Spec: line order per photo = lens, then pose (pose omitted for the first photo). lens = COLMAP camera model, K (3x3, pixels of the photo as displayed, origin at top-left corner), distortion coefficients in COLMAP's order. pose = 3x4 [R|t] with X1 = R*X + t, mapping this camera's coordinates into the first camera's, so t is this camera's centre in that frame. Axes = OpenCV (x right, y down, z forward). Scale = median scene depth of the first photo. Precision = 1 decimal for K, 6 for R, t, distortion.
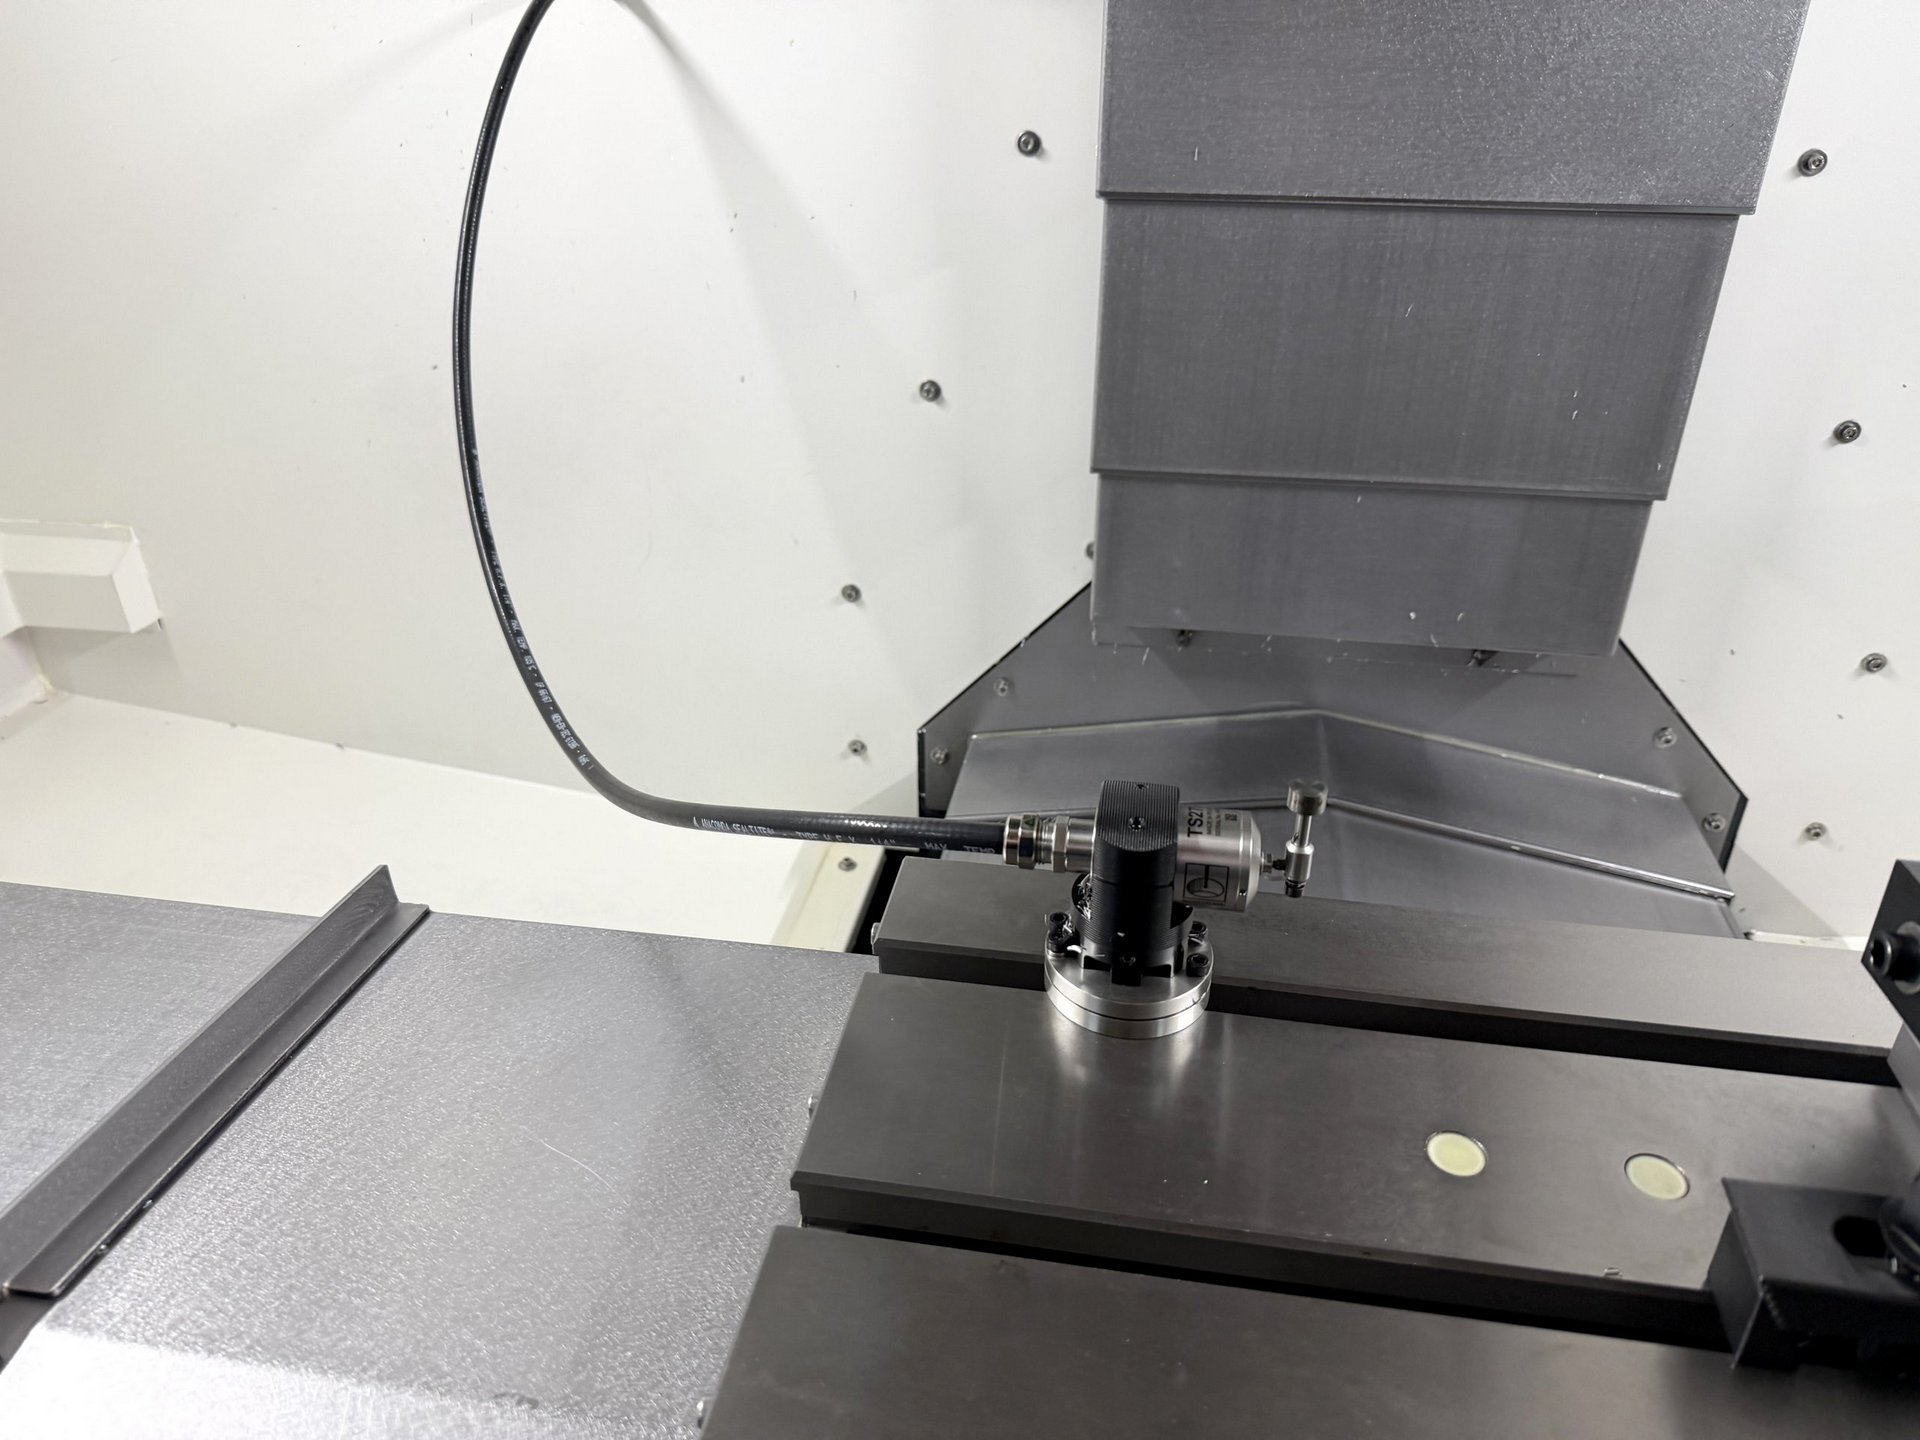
lens RADIAL K [[1371.1, 0, 954.6], [0, 1371.1, 719.5], [0, 0, 1]] dist [0.102672, -0.164527]
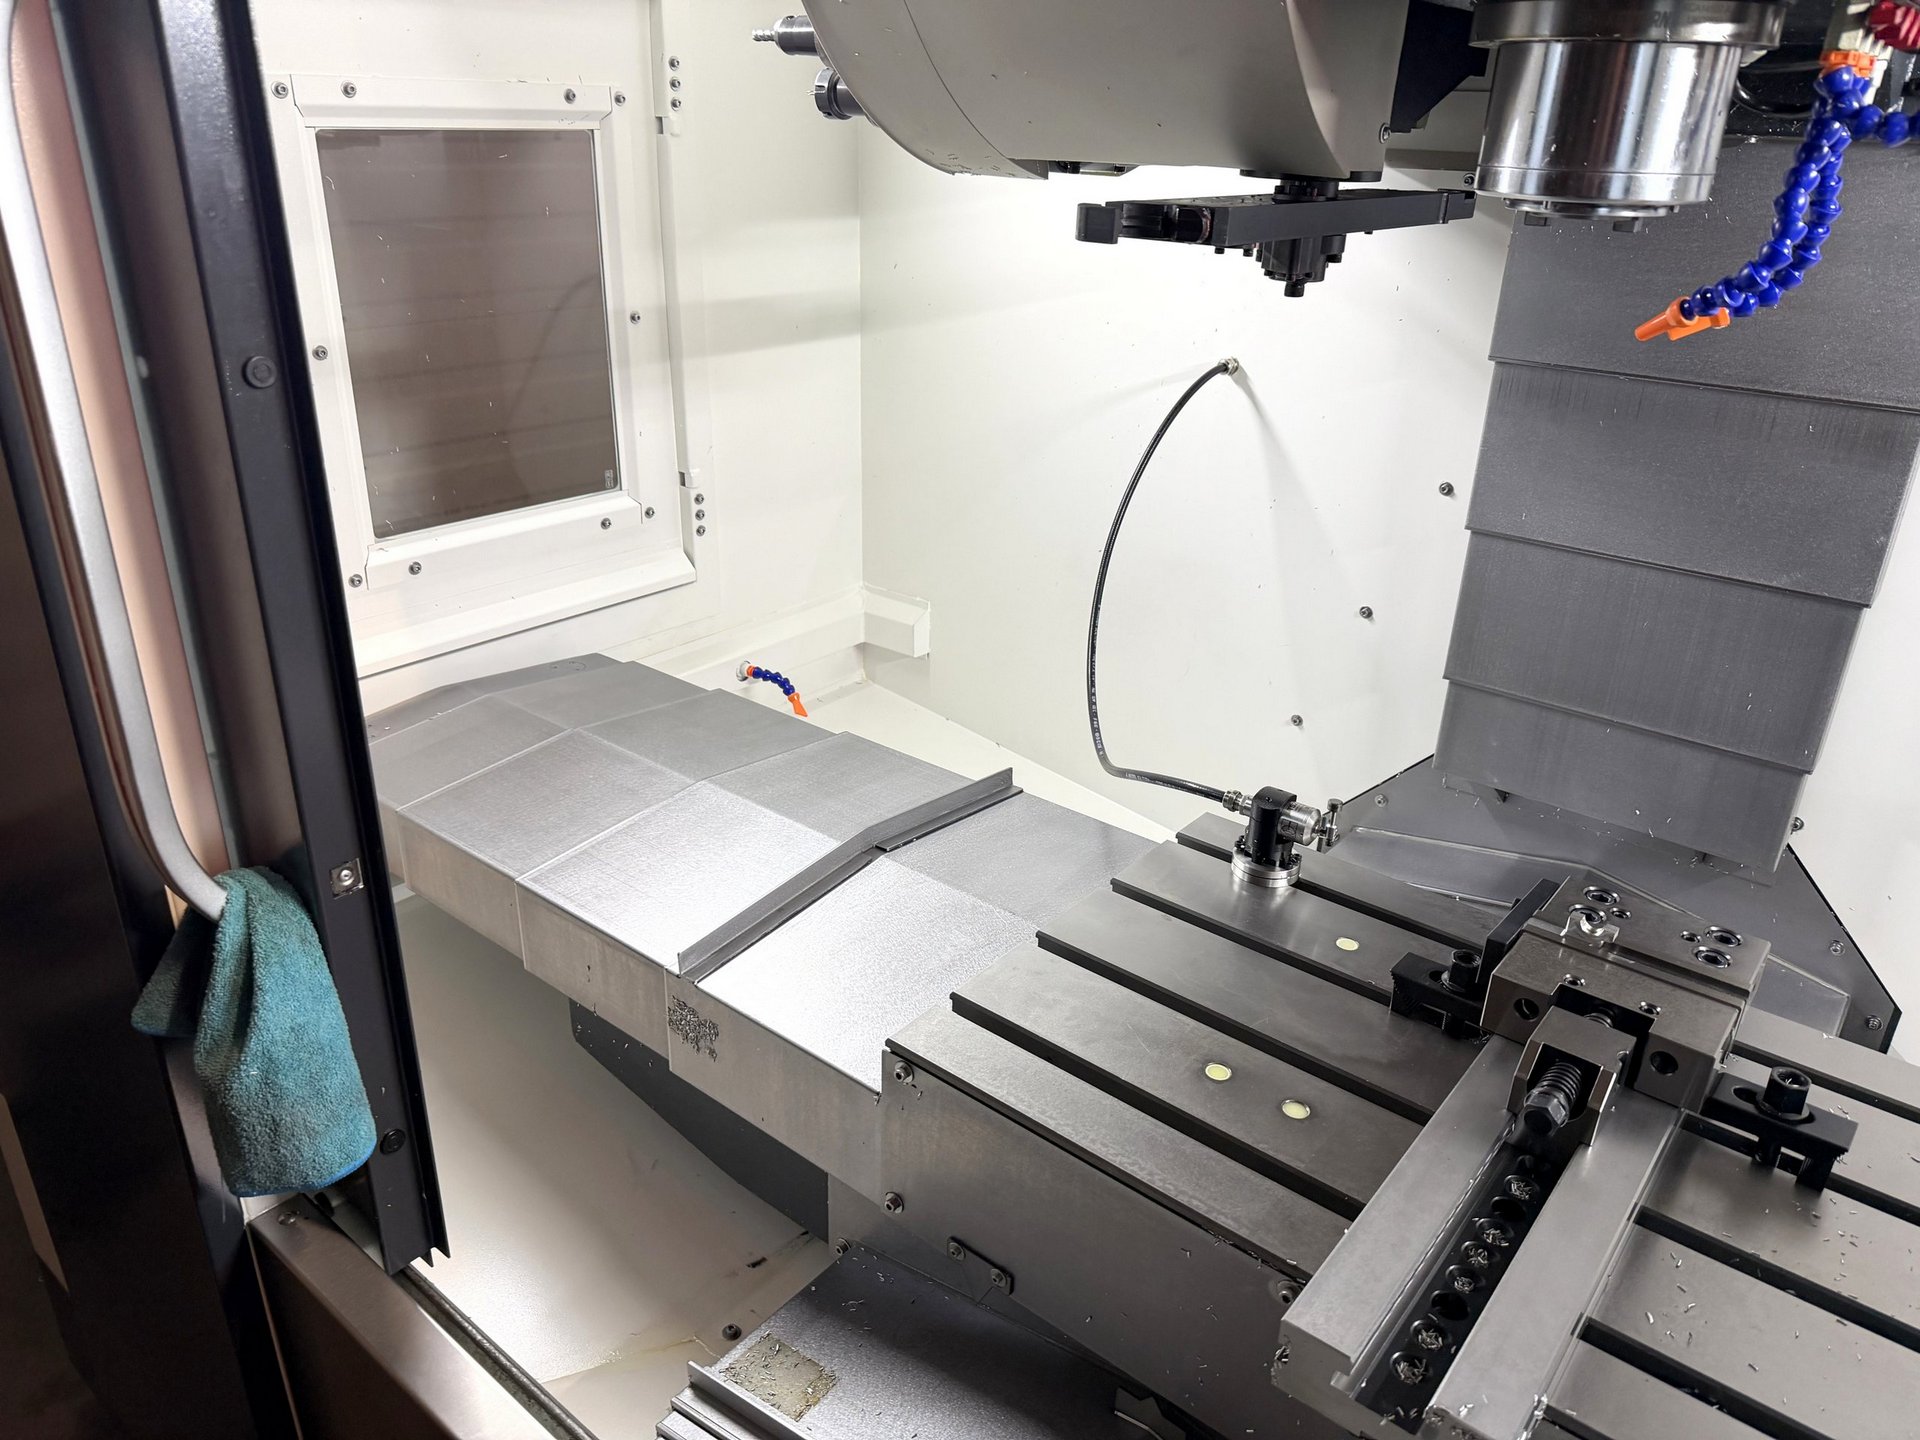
lens RADIAL K [[1329.1, 0, 960.0], [0, 1329.1, 720.0], [0, 0, 1]] dist [0.037541, -0.057125]
pose [[0.875628, 0.222336, -0.428768, 0.305704], [-0.260015, 0.965121, -0.030540, 0.072674], [0.407023, 0.138228, 0.902898, -0.718510]]
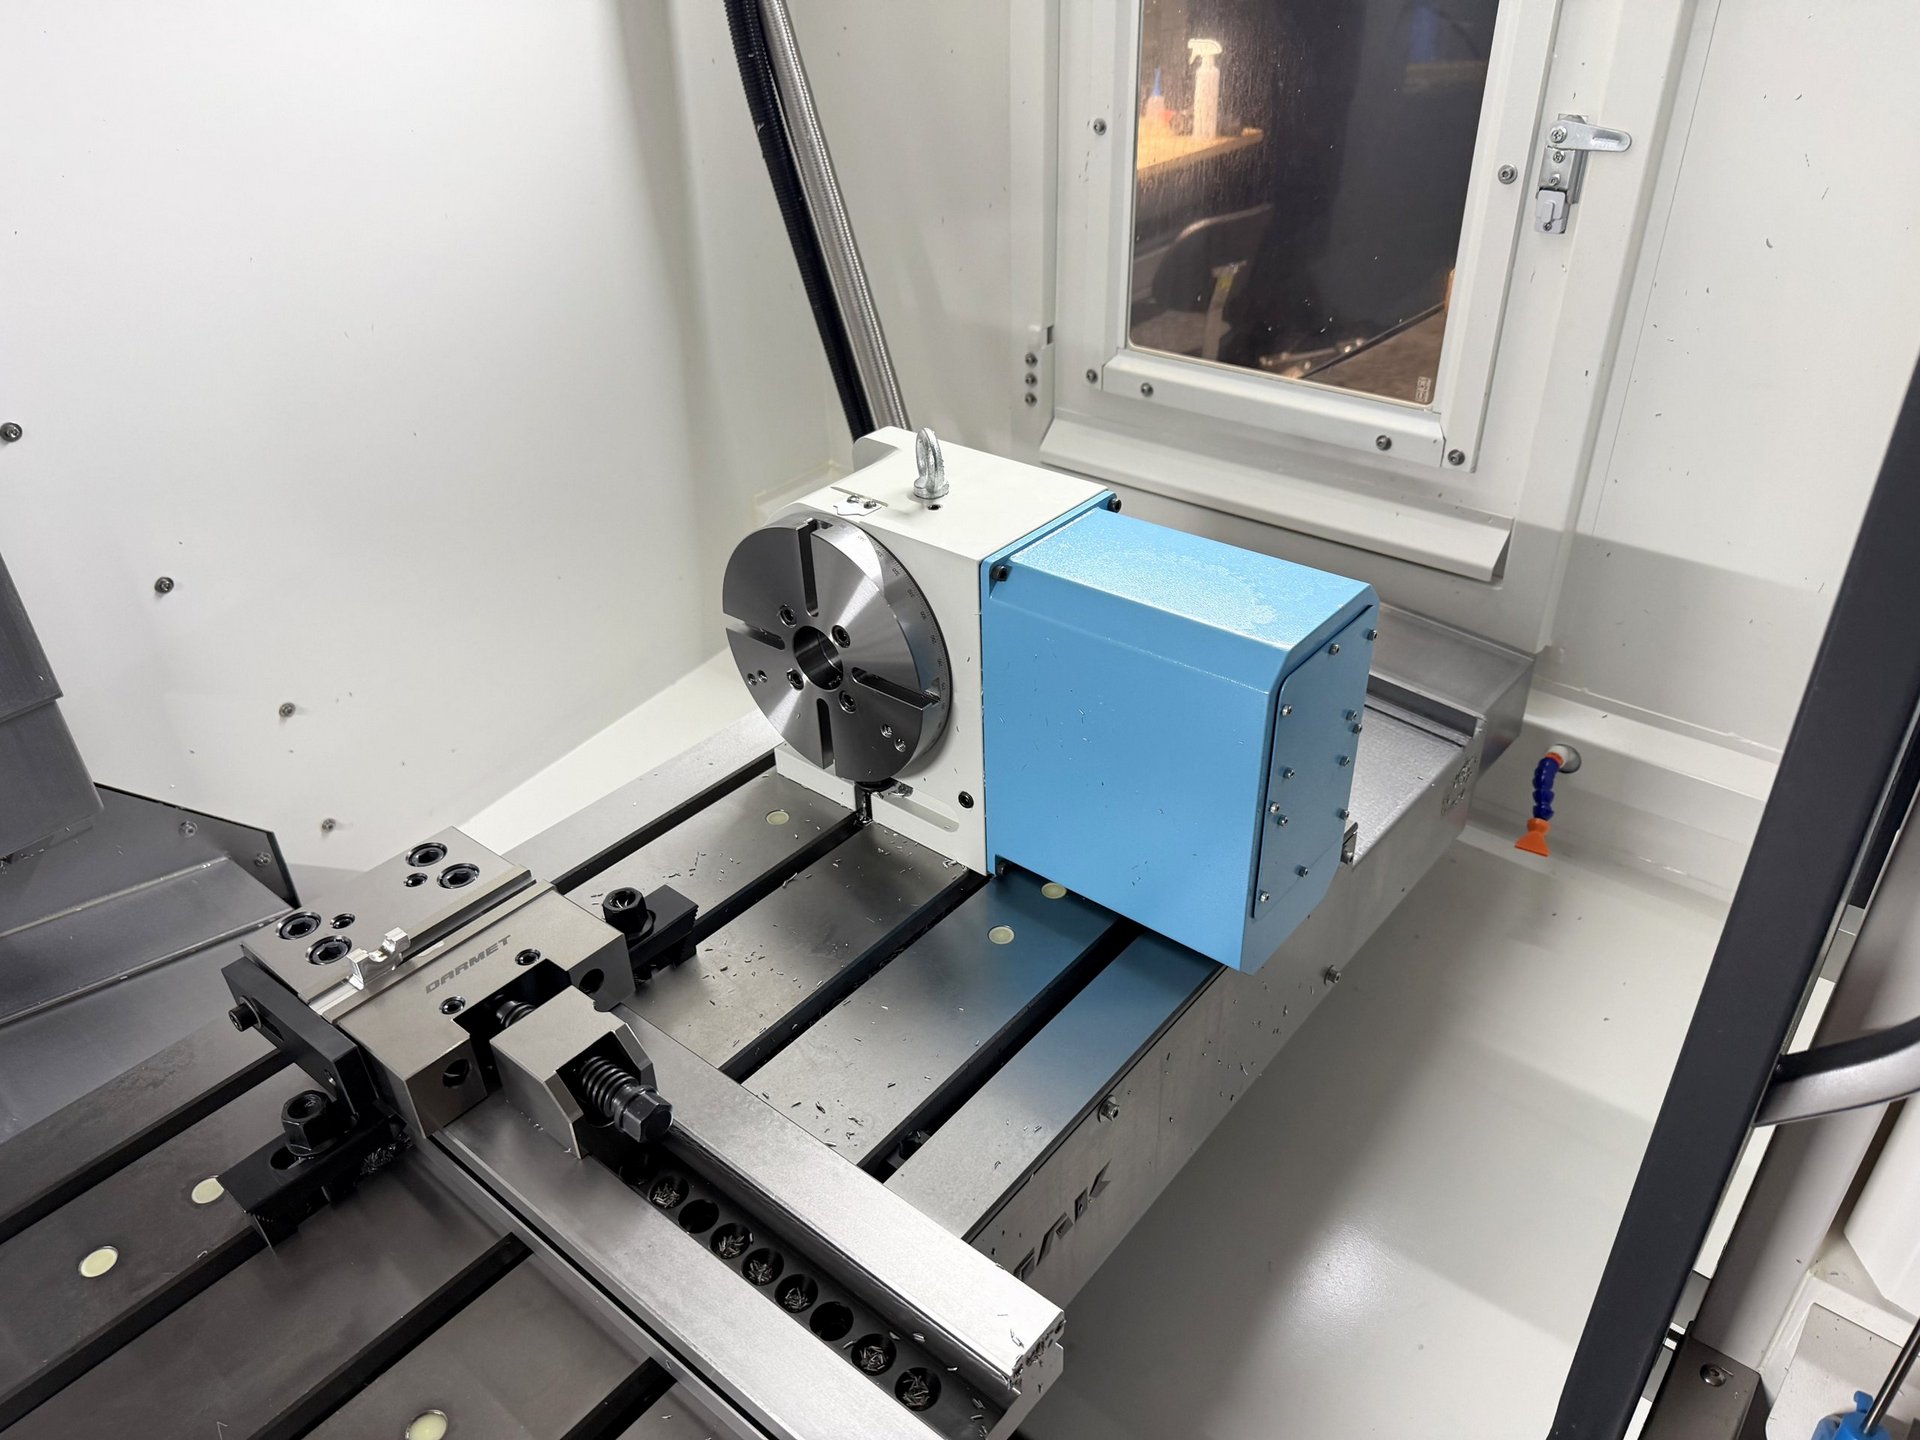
lens RADIAL K [[1347.2, 0, 962.4], [0, 1347.2, 706.9], [0, 0, 1]] dist [0.064862, -0.097373]
pose [[0.497581, -0.469831, 0.729159, 0.001599], [0.446616, 0.859388, 0.248971, -0.089784], [-0.743604, 0.201771, 0.637449, -0.416958]]
